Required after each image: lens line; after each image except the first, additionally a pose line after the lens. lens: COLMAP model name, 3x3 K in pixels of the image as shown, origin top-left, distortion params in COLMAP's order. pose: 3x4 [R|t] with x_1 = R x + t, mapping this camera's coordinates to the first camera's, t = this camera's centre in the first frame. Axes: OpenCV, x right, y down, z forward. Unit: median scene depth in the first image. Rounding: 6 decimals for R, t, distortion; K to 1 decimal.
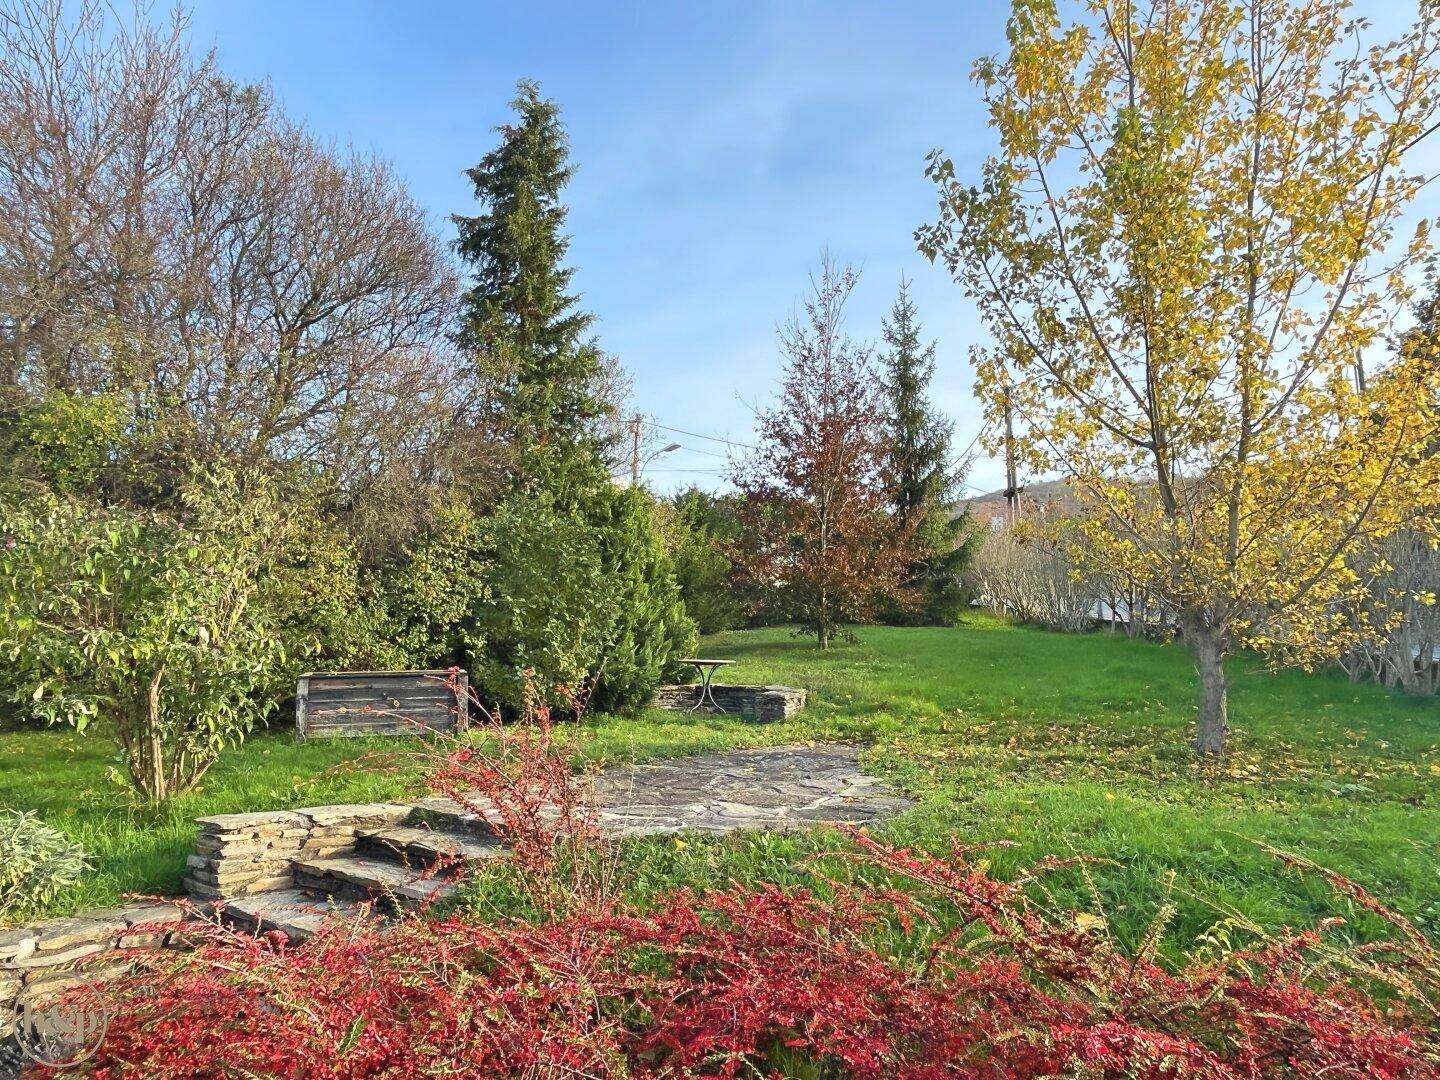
lens RADIAL K [[891.7, 0, 723.3], [0, 891.7, 537.5], [0, 0, 1]] dist [0.002662, -0.004395]
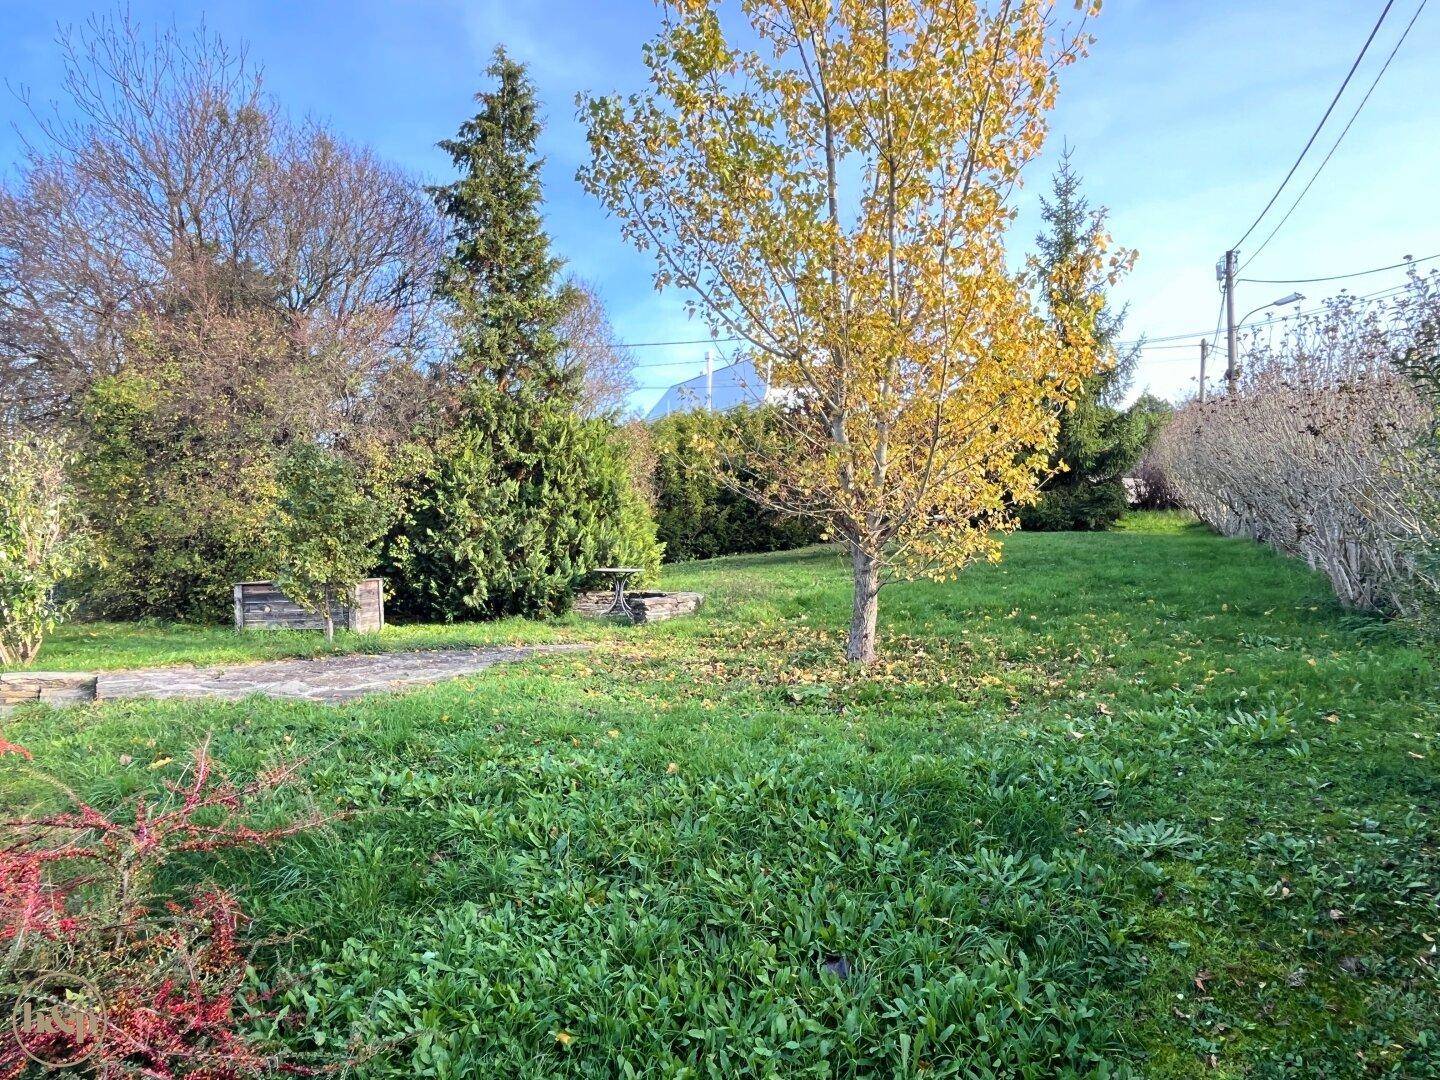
lens RADIAL K [[891.7, 0, 723.3], [0, 891.7, 537.5], [0, 0, 1]] dist [0.002662, -0.004395]
pose [[0.942256, -0.020455, -0.334268, 0.399409], [0.053888, 0.994387, 0.091052, 0.003215], [0.330530, -0.103808, 0.938069, 0.001134]]
